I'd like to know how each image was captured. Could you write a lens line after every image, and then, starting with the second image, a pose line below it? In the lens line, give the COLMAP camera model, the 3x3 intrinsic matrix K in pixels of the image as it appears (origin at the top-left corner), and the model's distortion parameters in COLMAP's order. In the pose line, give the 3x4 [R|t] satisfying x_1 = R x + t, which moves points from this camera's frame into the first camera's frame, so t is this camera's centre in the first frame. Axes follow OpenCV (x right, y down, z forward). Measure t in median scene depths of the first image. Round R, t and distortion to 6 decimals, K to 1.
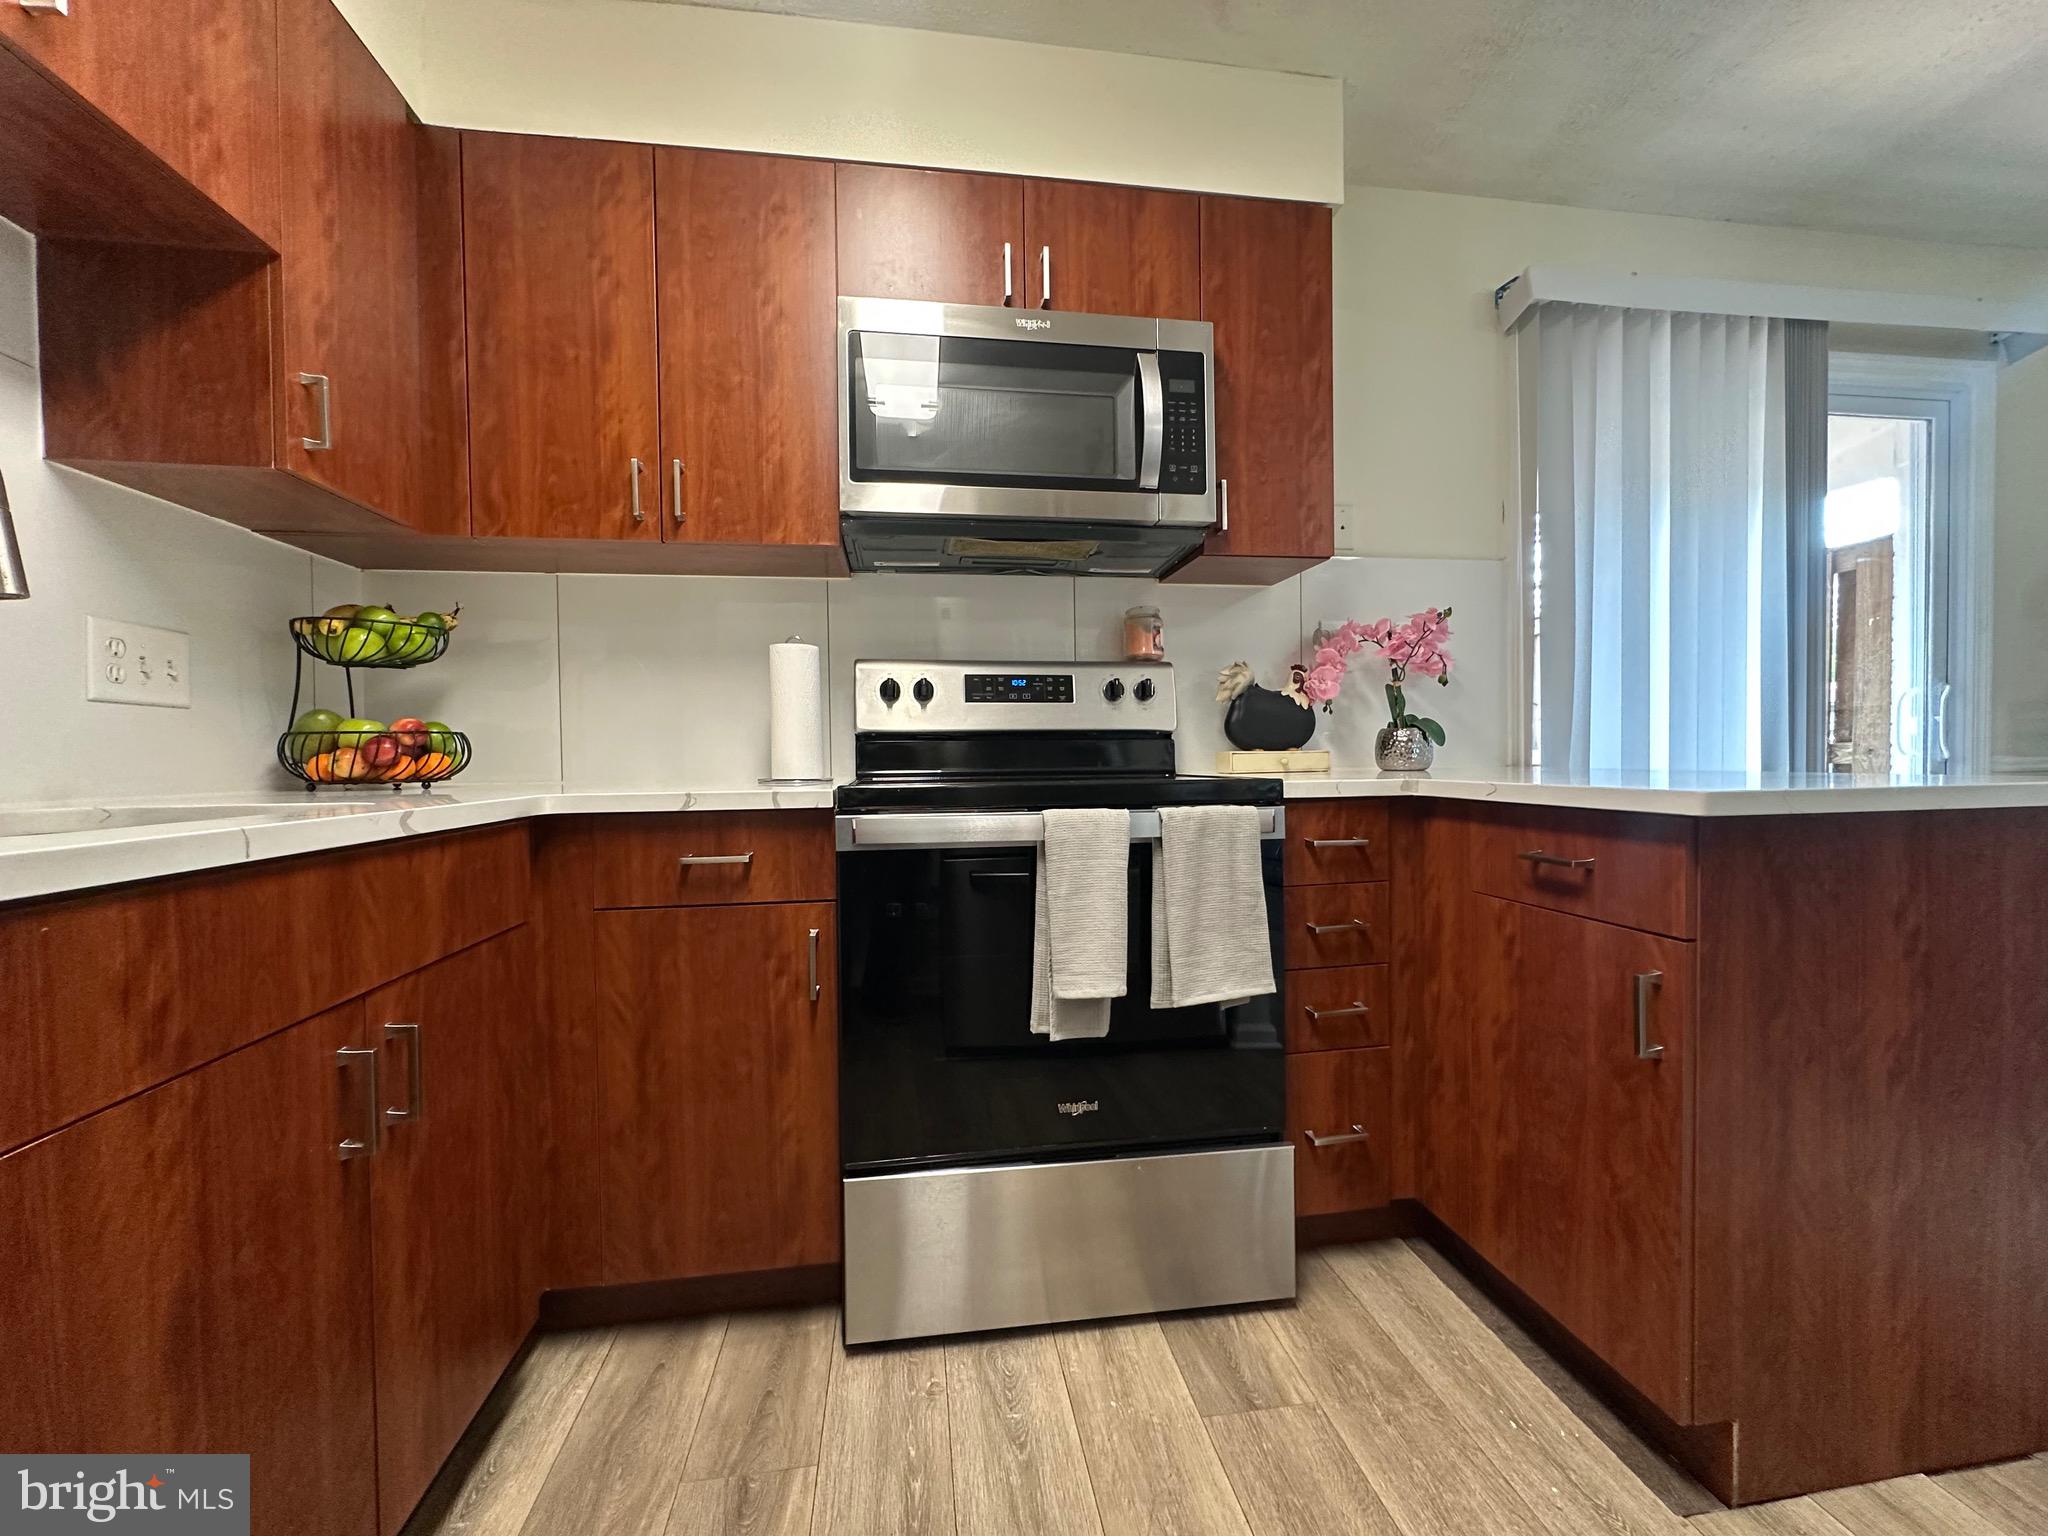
lens RADIAL K [[814.6, 0, 1026.4], [0, 814.6, 770.1], [0, 0, 1]] dist [-0.003058, 0.000835]
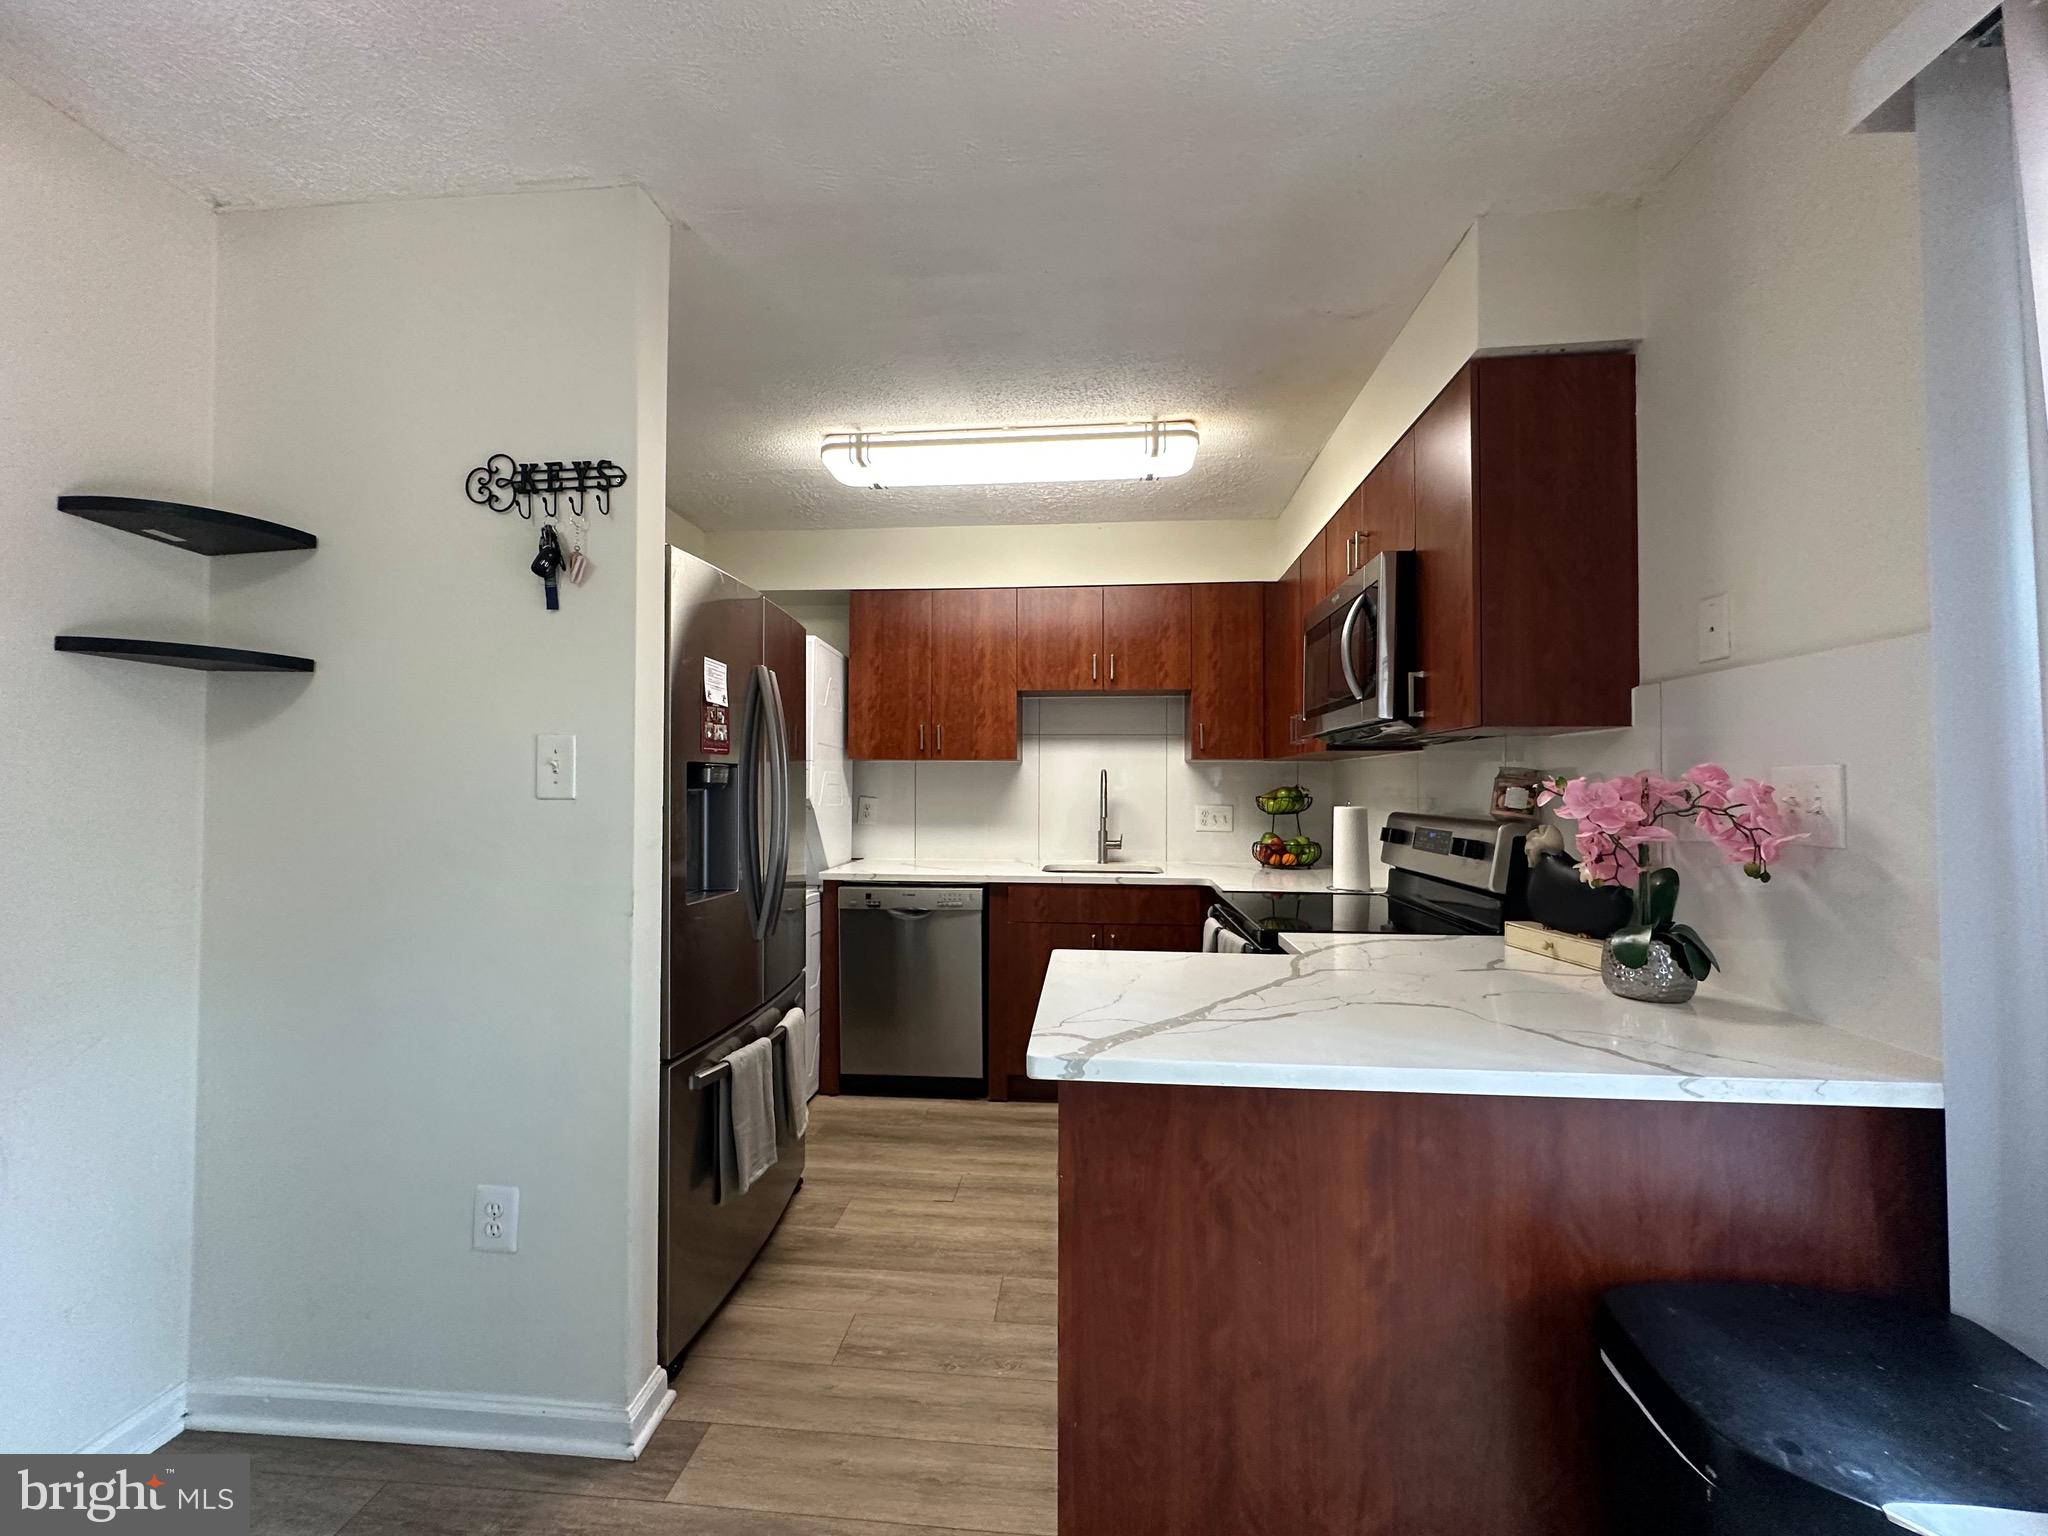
lens RADIAL K [[814.6, 0, 1026.2], [0, 814.6, 769.8], [0, 0, 1]] dist [-0.003058, 0.000835]
pose [[-0.235411, -0.008545, -0.971858, 1.807418], [-0.020494, 0.999783, -0.003827, -0.255936], [0.971680, 0.019016, -0.235535, 0.932514]]
